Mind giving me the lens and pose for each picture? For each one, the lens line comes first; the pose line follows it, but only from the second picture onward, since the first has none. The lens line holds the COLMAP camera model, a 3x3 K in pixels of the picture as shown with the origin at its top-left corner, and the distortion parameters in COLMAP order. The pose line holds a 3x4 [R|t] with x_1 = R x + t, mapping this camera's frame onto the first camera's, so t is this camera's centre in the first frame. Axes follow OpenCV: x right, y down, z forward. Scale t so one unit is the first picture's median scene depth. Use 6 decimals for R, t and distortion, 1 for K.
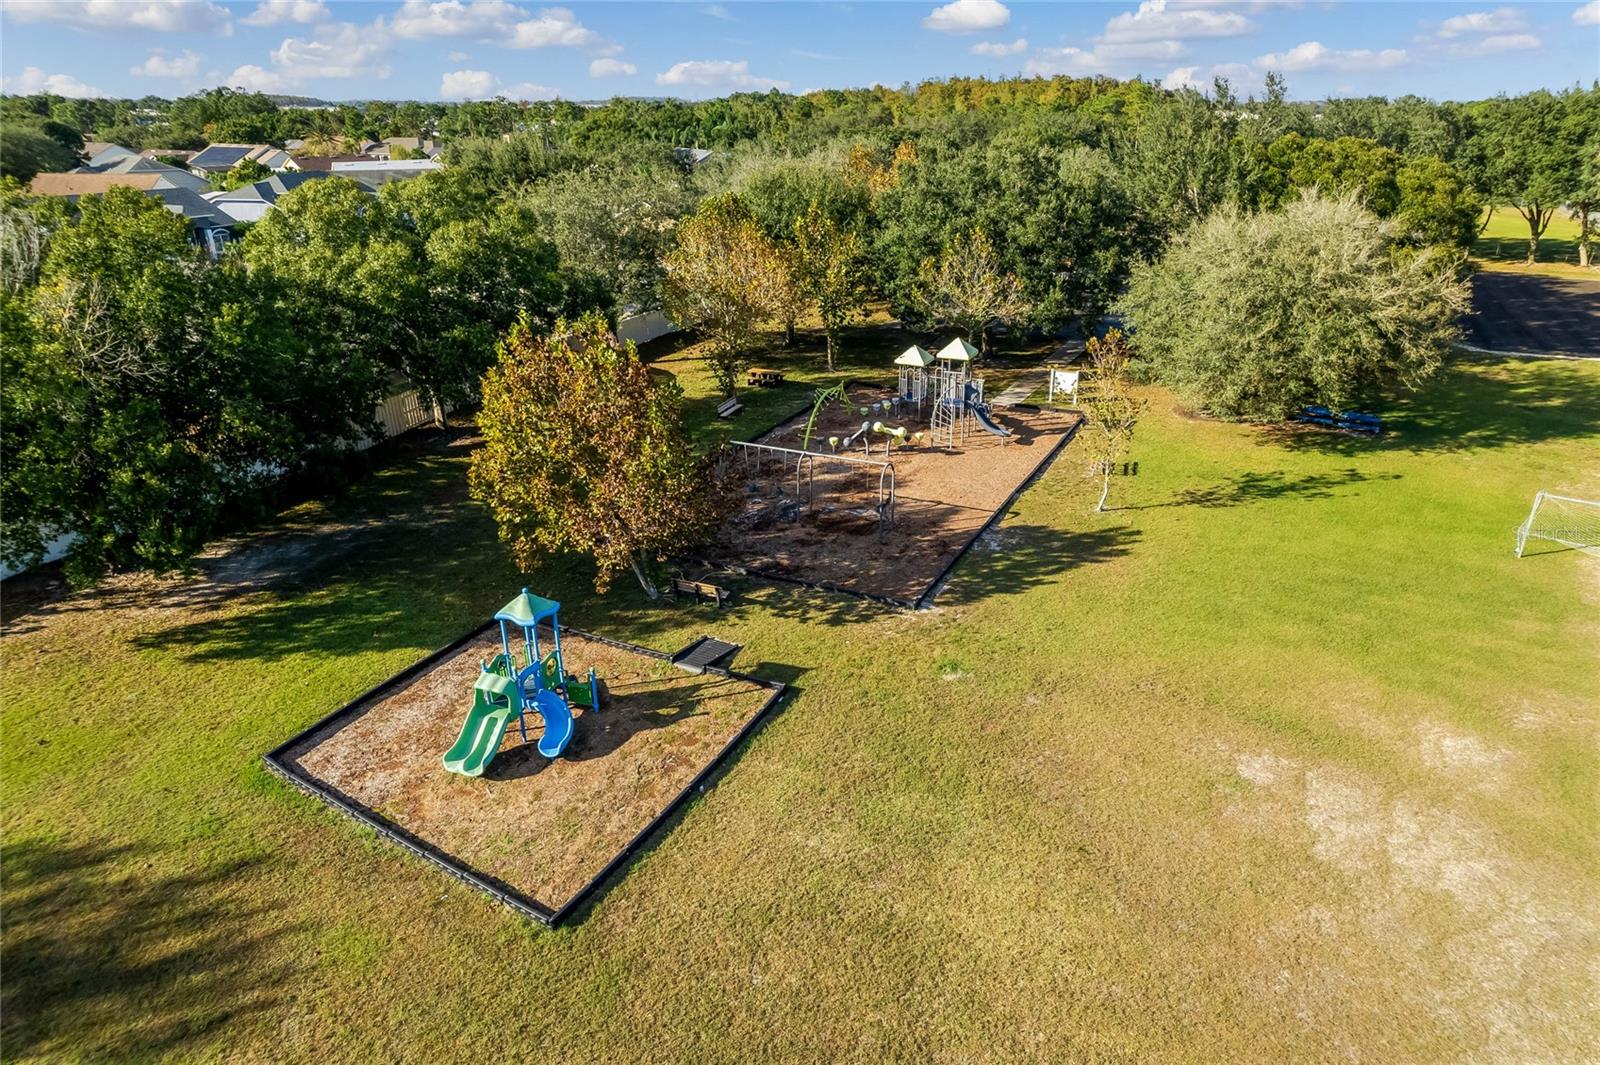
lens RADIAL K [[994.7, 0, 791.2], [0, 994.7, 553.0], [0, 0, 1]] dist [-0.031685, 0.034685]
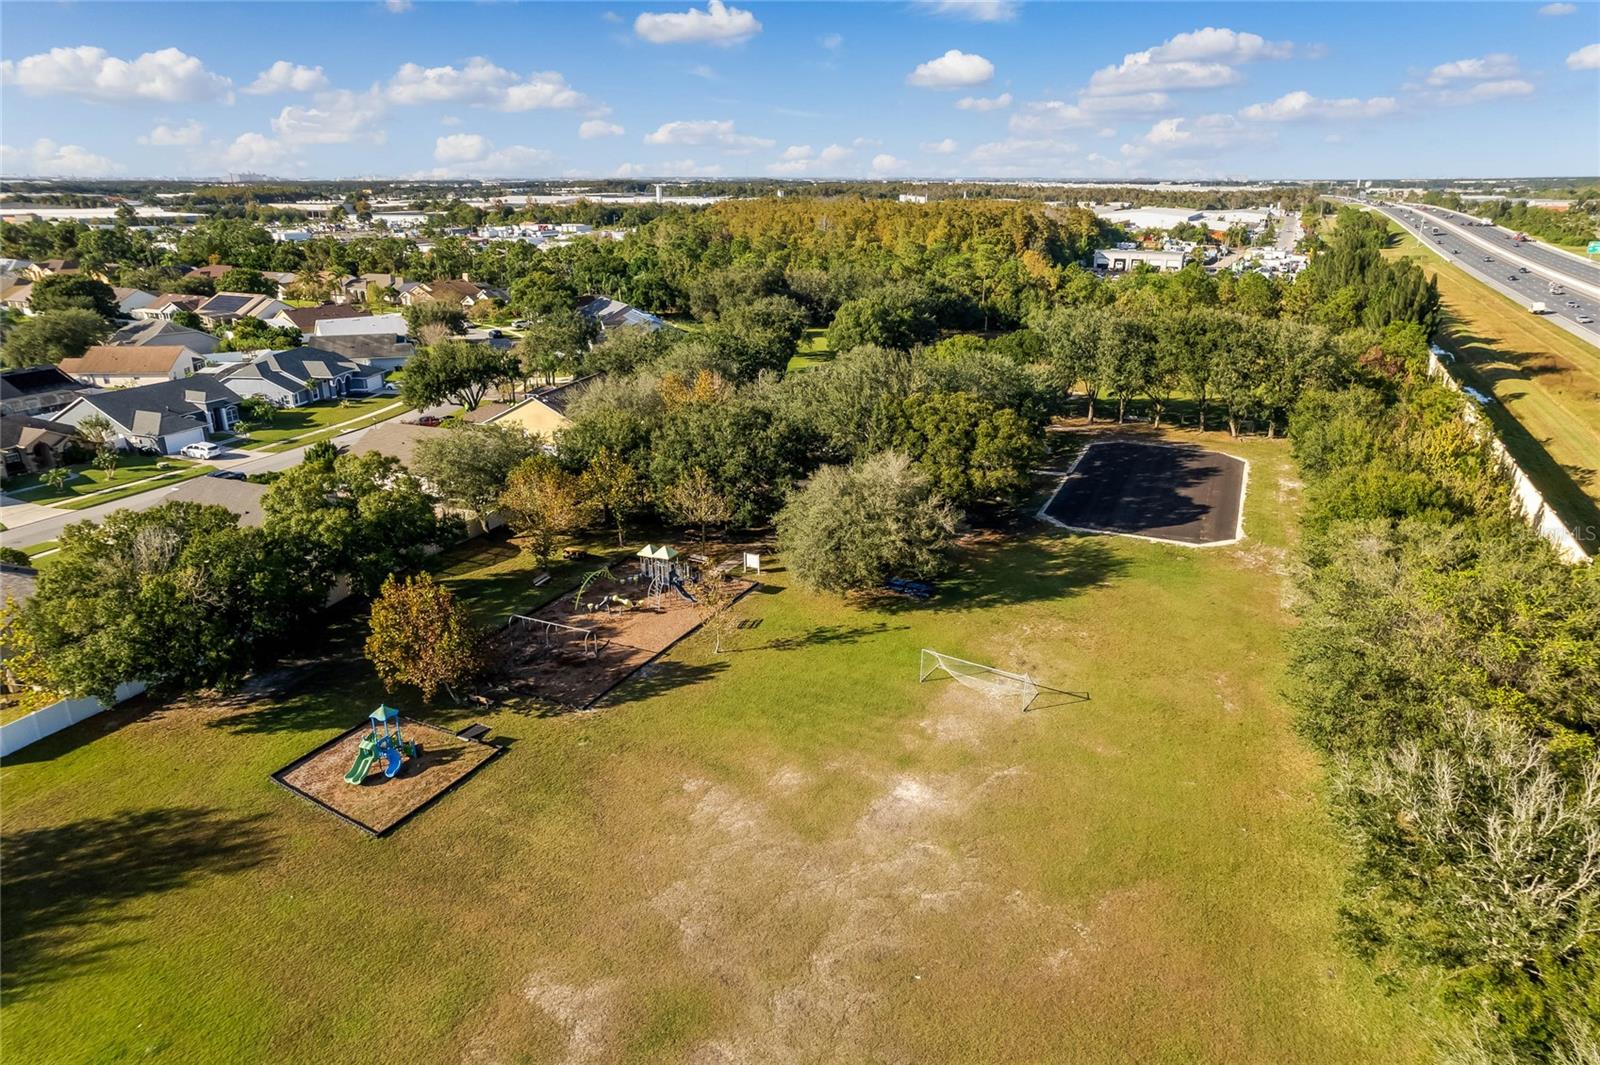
lens RADIAL K [[1059.4, 0, 800.0], [0, 1059.4, 532.5], [0, 0, 1]] dist [-0.064017, 0.075460]
pose [[0.999990, 0.003517, 0.002836, 0.595488], [-0.003318, 0.997715, -0.067487, -0.172365], [-0.003067, 0.067477, 0.997716, -1.261069]]
